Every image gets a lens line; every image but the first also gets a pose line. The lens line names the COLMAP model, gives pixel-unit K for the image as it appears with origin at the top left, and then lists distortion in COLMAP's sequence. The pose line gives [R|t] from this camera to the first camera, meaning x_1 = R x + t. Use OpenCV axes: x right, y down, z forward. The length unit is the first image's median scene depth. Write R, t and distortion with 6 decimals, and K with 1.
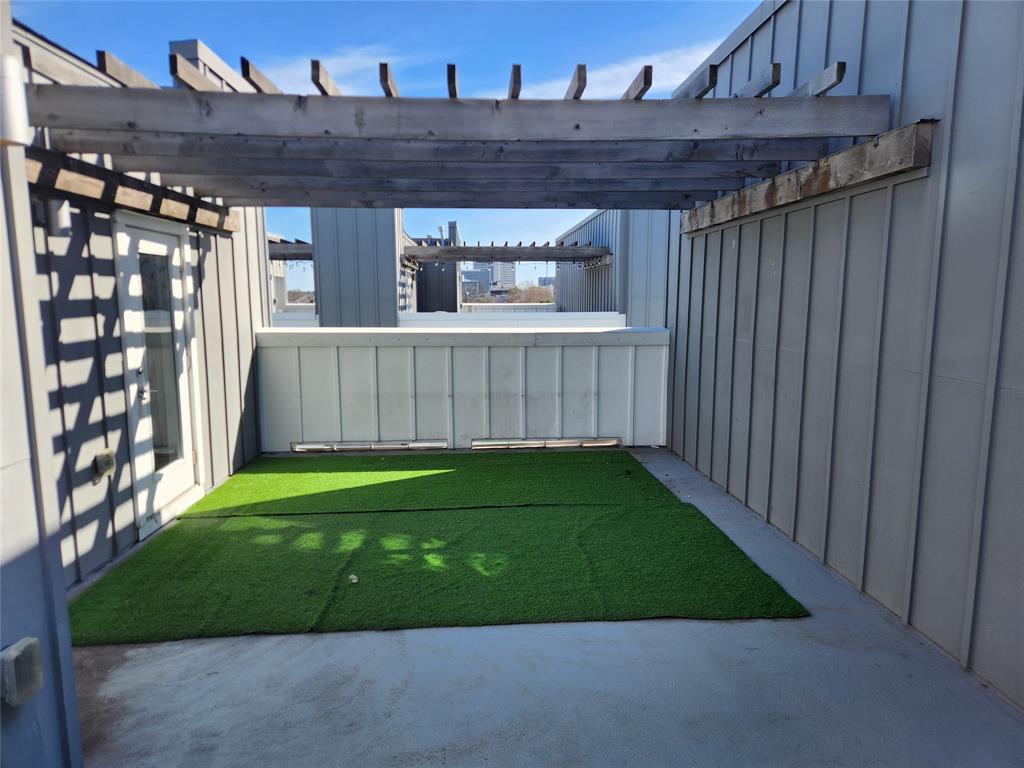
lens RADIAL K [[694.0, 0, 512.0], [0, 694.0, 384.0], [0, 0, 1]] dist [0.000950, -0.001075]
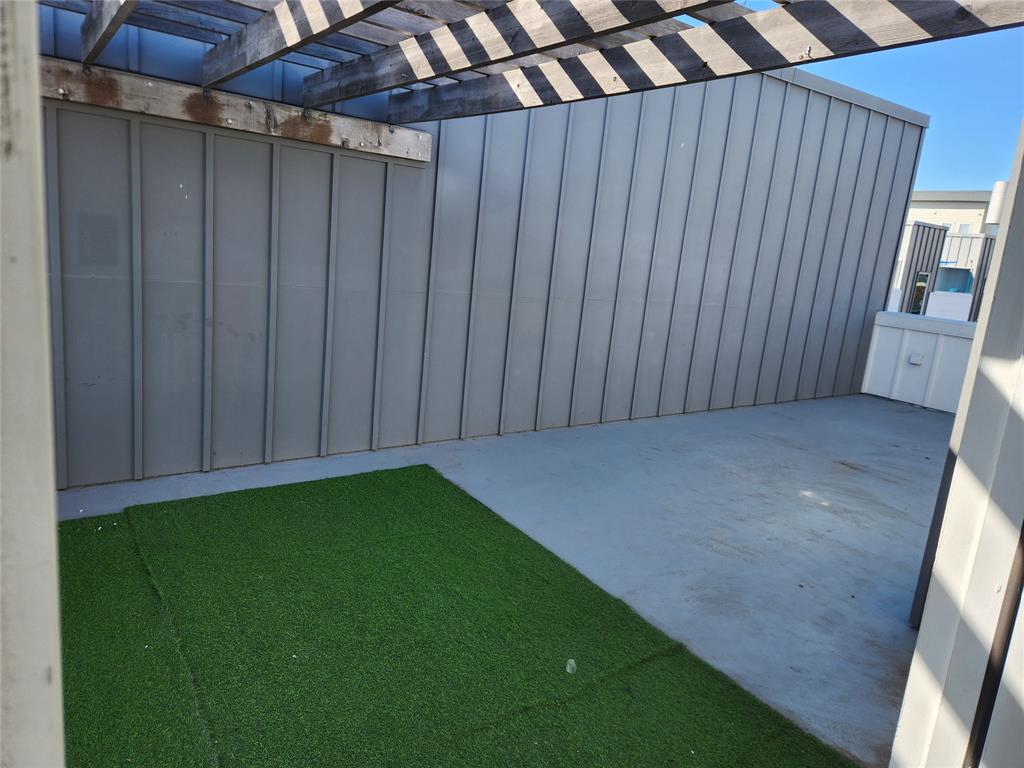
lens RADIAL K [[694.0, 0, 512.0], [0, 694.0, 384.0], [0, 0, 1]] dist [0.000950, -0.001075]
pose [[-0.526600, -0.223625, 0.820173, -0.862419], [0.022163, 0.960842, 0.276209, -0.238600], [-0.849824, 0.163629, -0.501023, 1.626670]]
